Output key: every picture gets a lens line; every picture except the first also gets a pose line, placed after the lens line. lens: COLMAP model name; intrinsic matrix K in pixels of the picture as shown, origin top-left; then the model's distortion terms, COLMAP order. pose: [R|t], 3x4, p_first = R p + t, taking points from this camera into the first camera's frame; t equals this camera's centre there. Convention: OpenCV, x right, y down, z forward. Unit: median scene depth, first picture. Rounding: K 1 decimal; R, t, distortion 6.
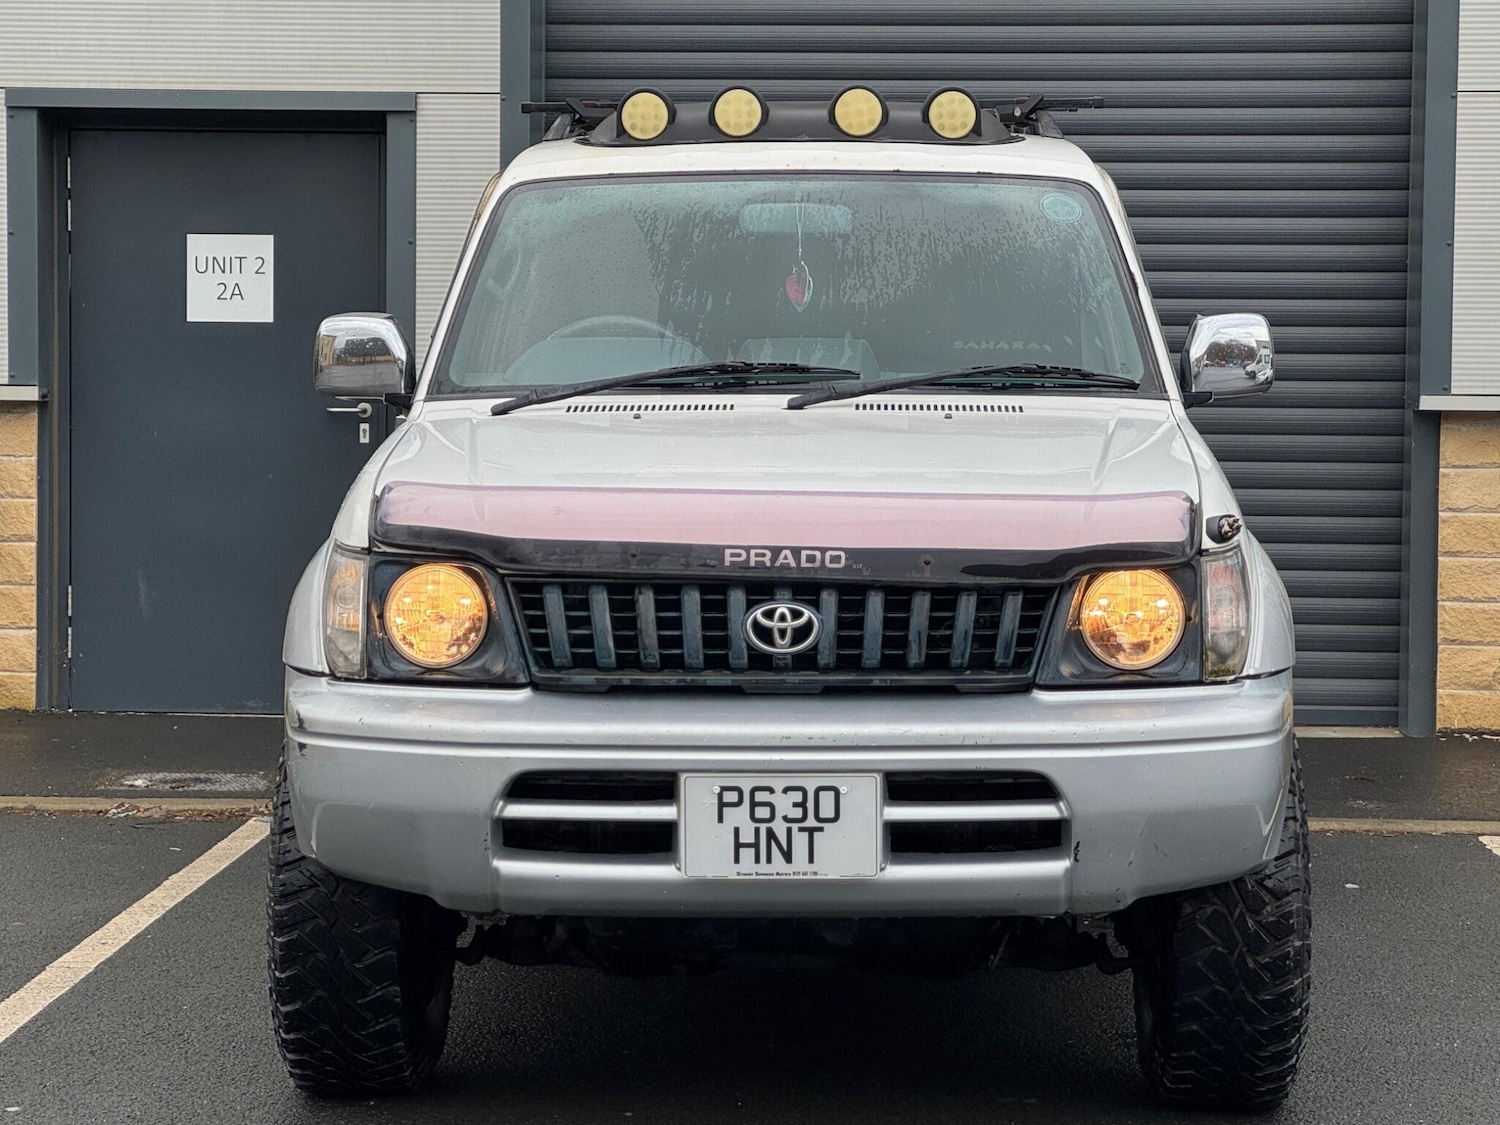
lens RADIAL K [[3816.5, 0, 714.5], [0, 3816.5, 551.8], [0, 0, 1]] dist [-0.351648, 12.050837]
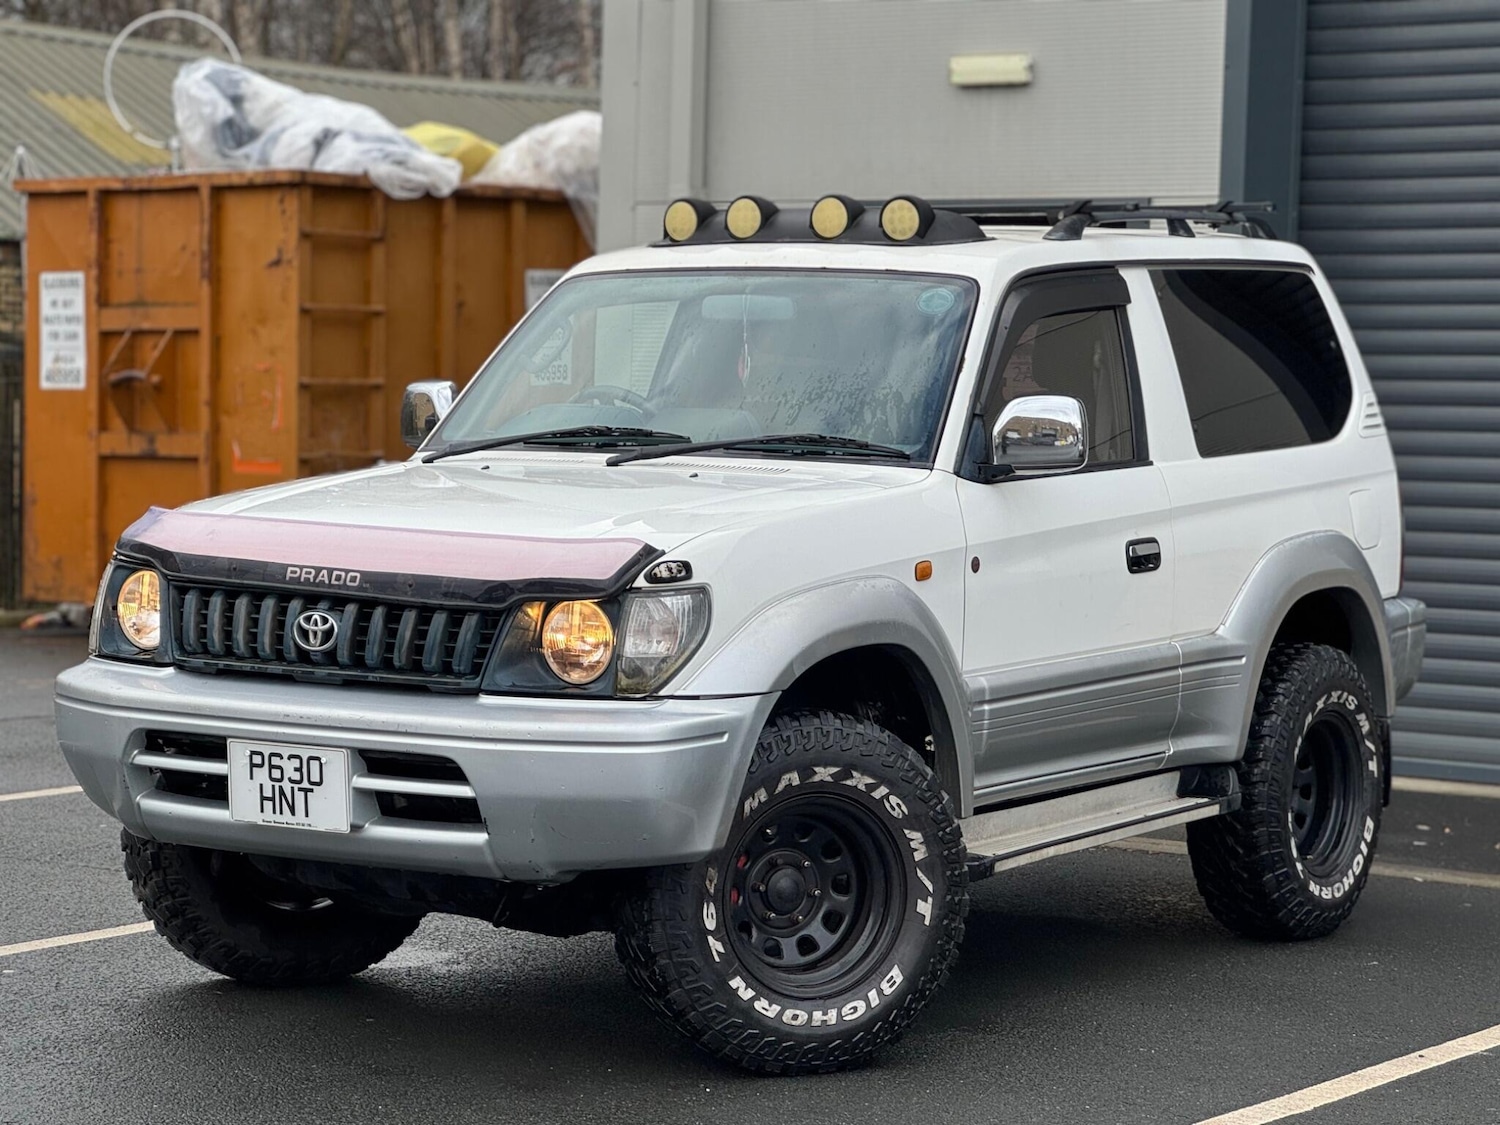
lens RADIAL K [[3816.5, 0, 714.5], [0, 3816.5, 551.8], [0, 0, 1]] dist [-0.351648, 12.050837]
pose [[0.850396, 0.044023, -0.524298, 0.793050], [-0.054247, 0.998519, -0.004146, -0.008294], [0.523339, 0.031967, 0.851525, -0.010408]]
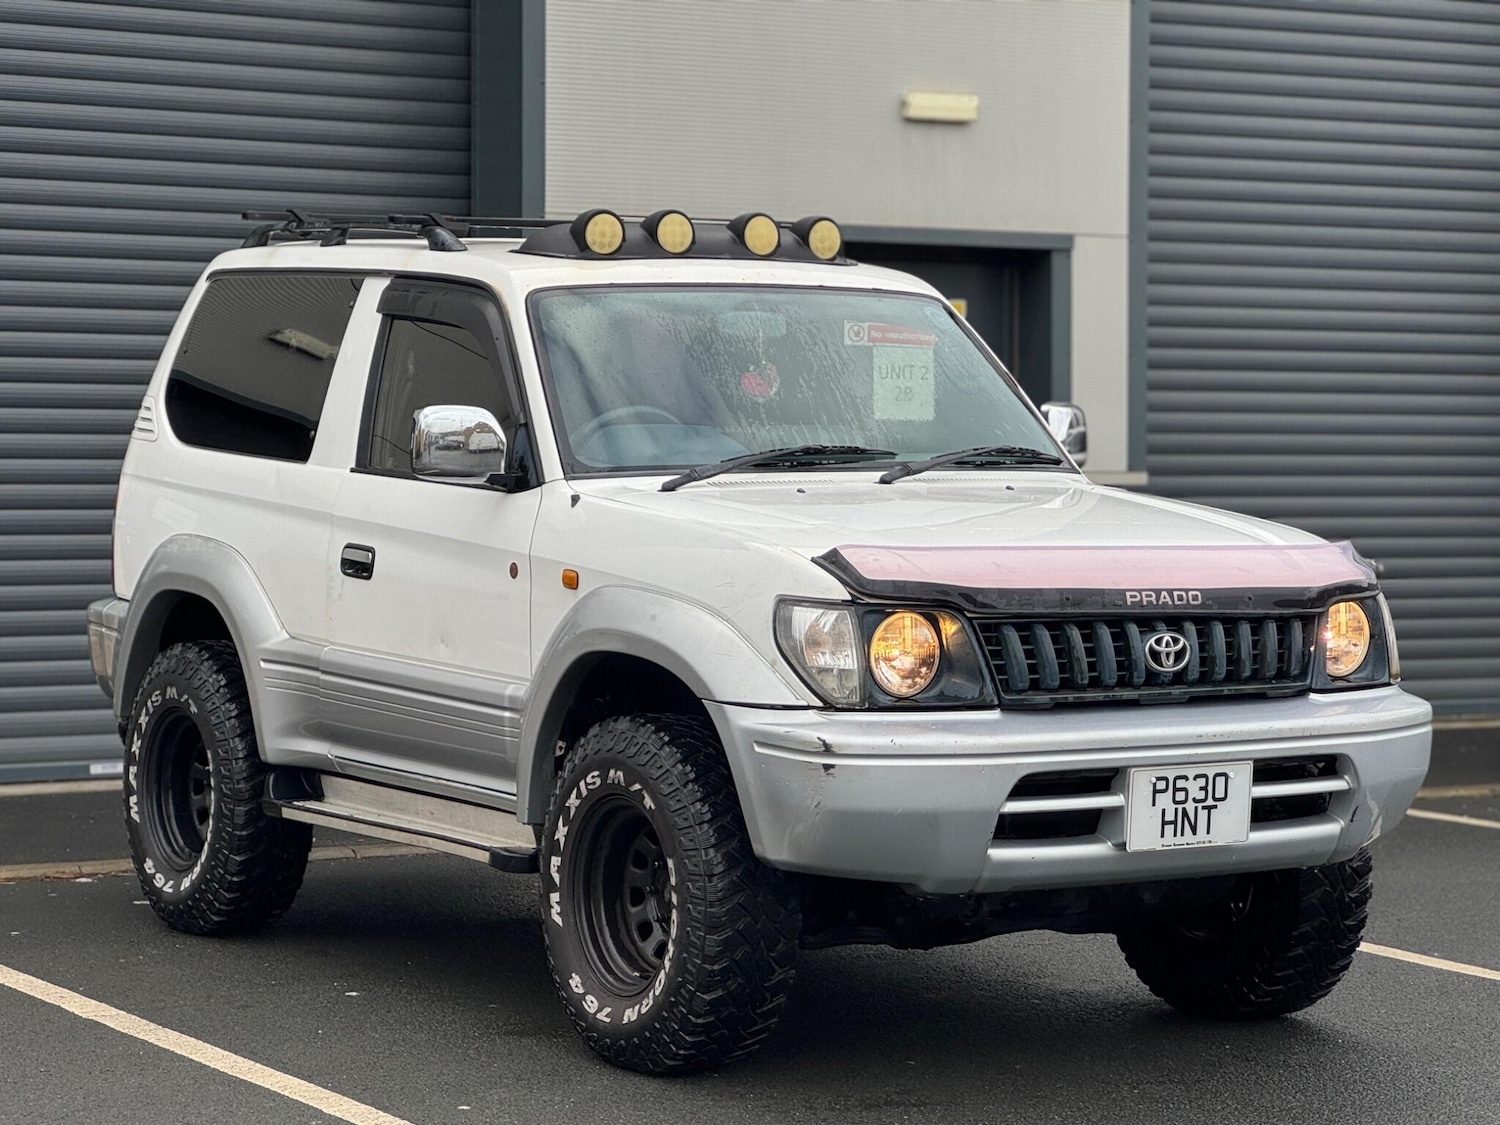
lens RADIAL K [[3881.0, 0, 715.9], [0, 3881.0, 560.9], [0, 0, 1]] dist [-0.384365, 13.139600]
pose [[0.826969, -0.021556, 0.561834, -0.836572], [0.032436, 0.999430, -0.009397, -0.003434], [-0.561311, 0.025995, 0.827197, 0.008835]]
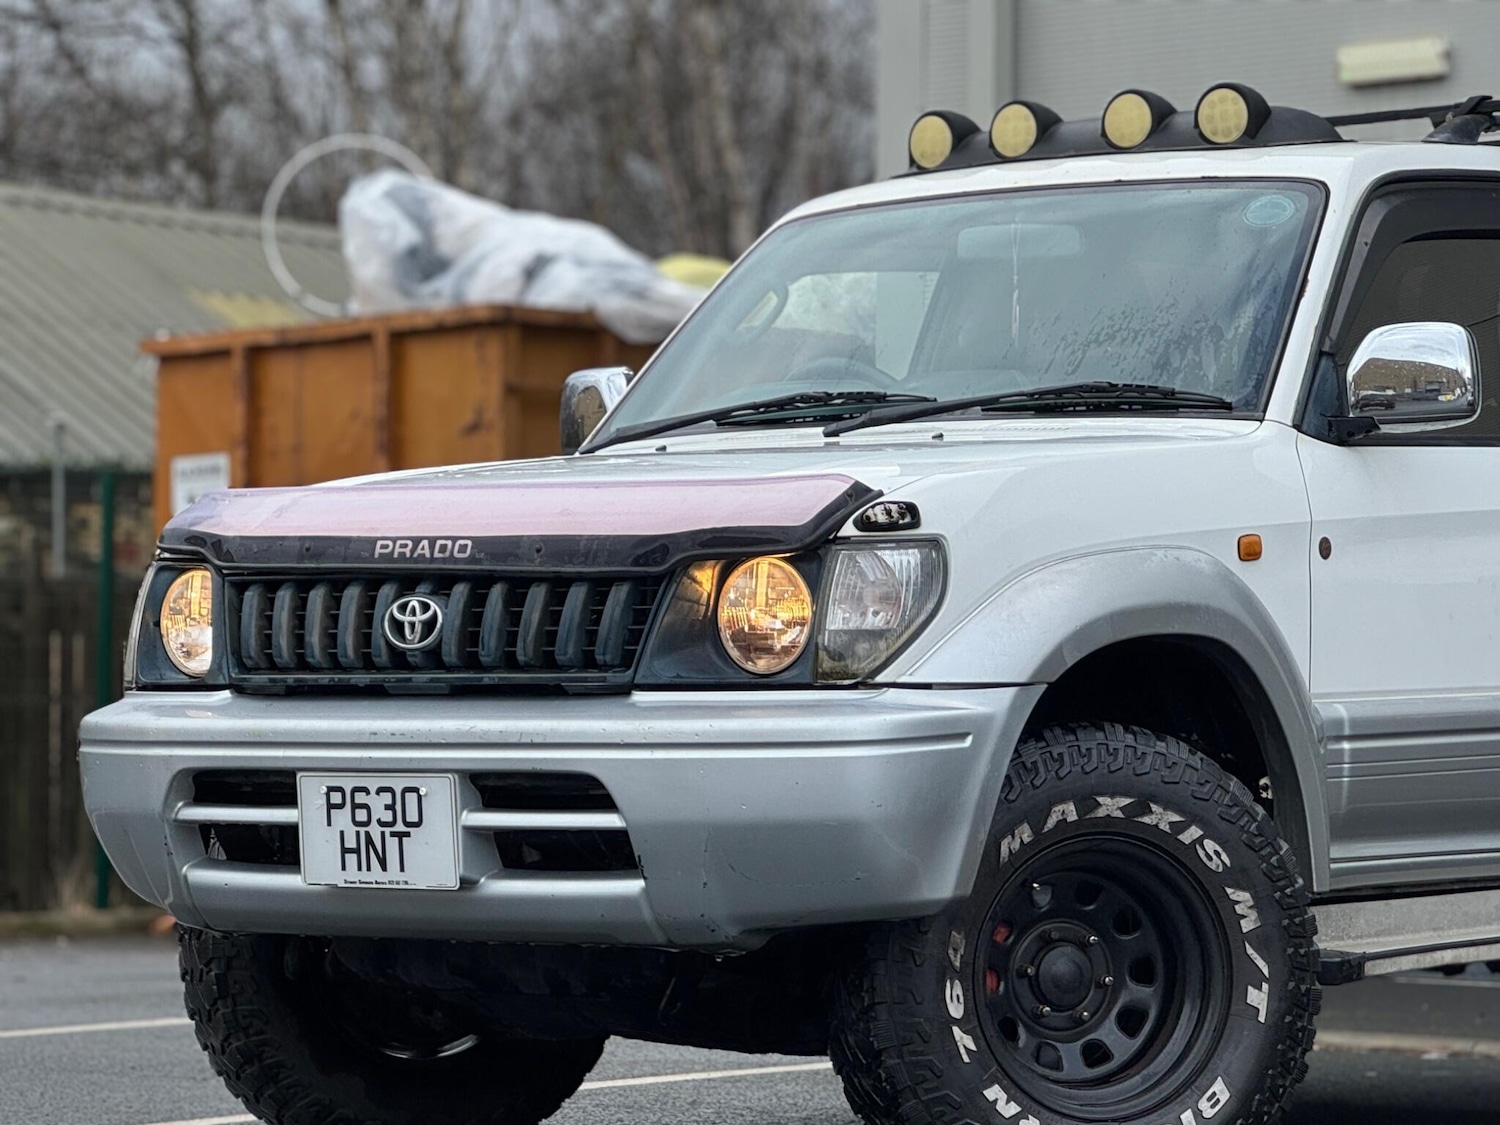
lens RADIAL K [[5061.9, 0, 721.5], [0, 5061.9, 530.9], [0, 0, 1]] dist [-0.613916, 21.050648]
pose [[0.806138, -0.020335, -0.591379, 0.808387], [-0.040331, 0.995197, -0.089198, 0.104635], [0.590352, 0.095757, 0.801446, 0.052538]]
